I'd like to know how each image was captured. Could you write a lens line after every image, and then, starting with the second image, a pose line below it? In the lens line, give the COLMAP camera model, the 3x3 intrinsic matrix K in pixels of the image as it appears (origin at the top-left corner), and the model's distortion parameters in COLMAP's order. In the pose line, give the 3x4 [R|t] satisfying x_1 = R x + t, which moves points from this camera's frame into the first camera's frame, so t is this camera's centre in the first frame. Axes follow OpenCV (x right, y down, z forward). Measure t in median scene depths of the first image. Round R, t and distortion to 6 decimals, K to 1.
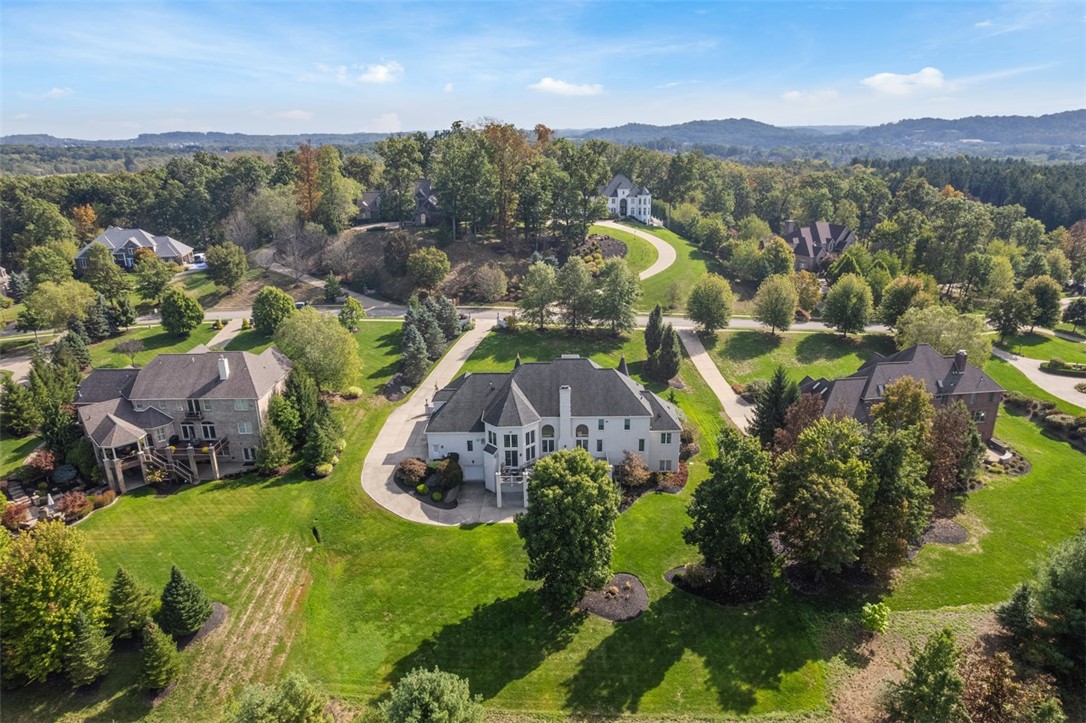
lens RADIAL K [[695.5, 0, 543.0], [0, 695.5, 361.5], [0, 0, 1]] dist [-0.070680, 0.066402]
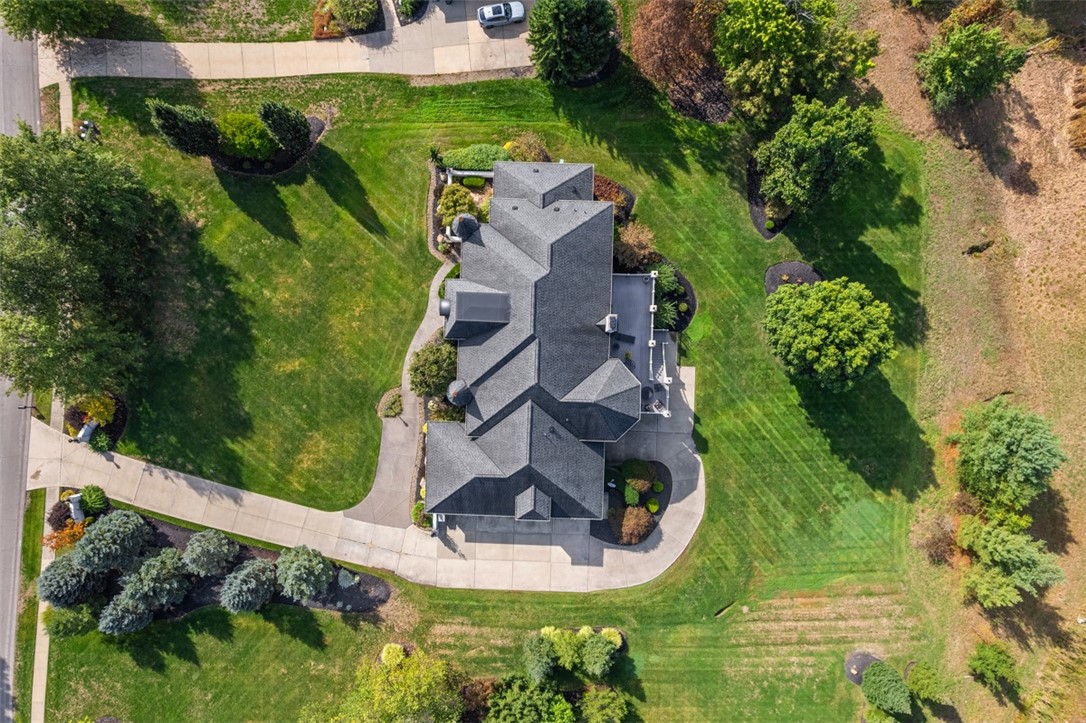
lens RADIAL K [[695.5, 0, 543.0], [0, 695.5, 361.5], [0, 0, 1]] dist [-0.070680, 0.066402]
pose [[0.017586, -0.999740, 0.014518, -0.016233], [0.327180, 0.019475, 0.944761, -0.608159], [-0.944798, -0.011865, 0.327437, 0.813979]]
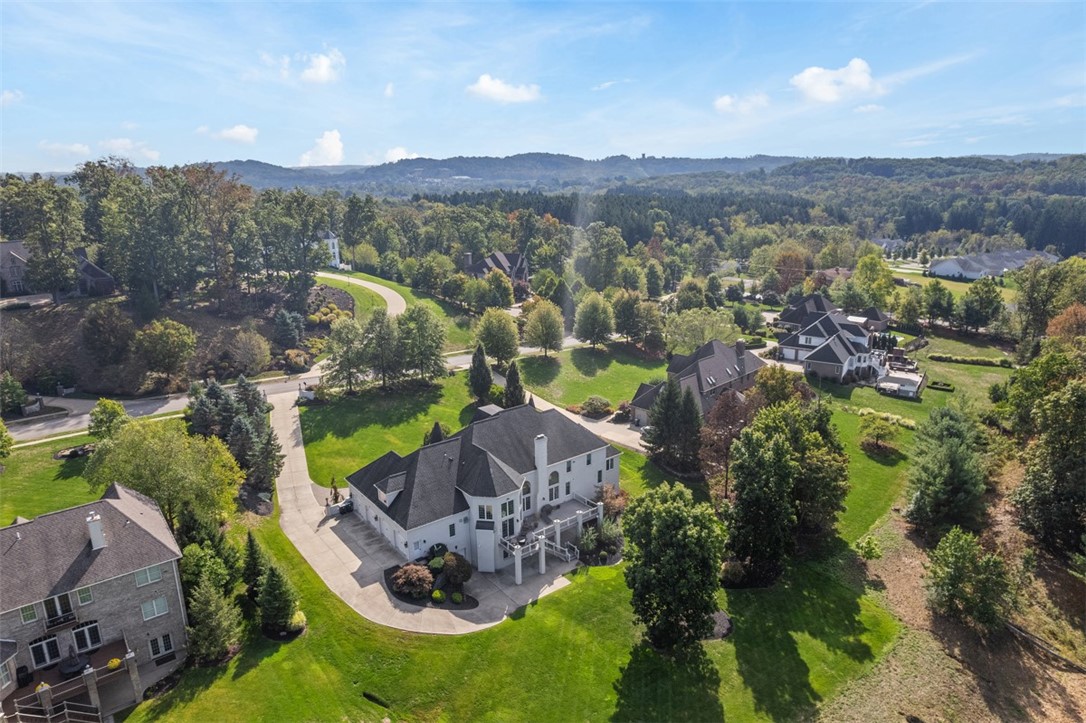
lens RADIAL K [[695.5, 0, 543.0], [0, 695.5, 361.5], [0, 0, 1]] dist [-0.070680, 0.066402]
pose [[0.780868, -0.165785, 0.602296, -0.502208], [0.197943, 0.980125, 0.013154, -0.073154], [-0.592506, 0.108949, 0.798165, 0.223876]]
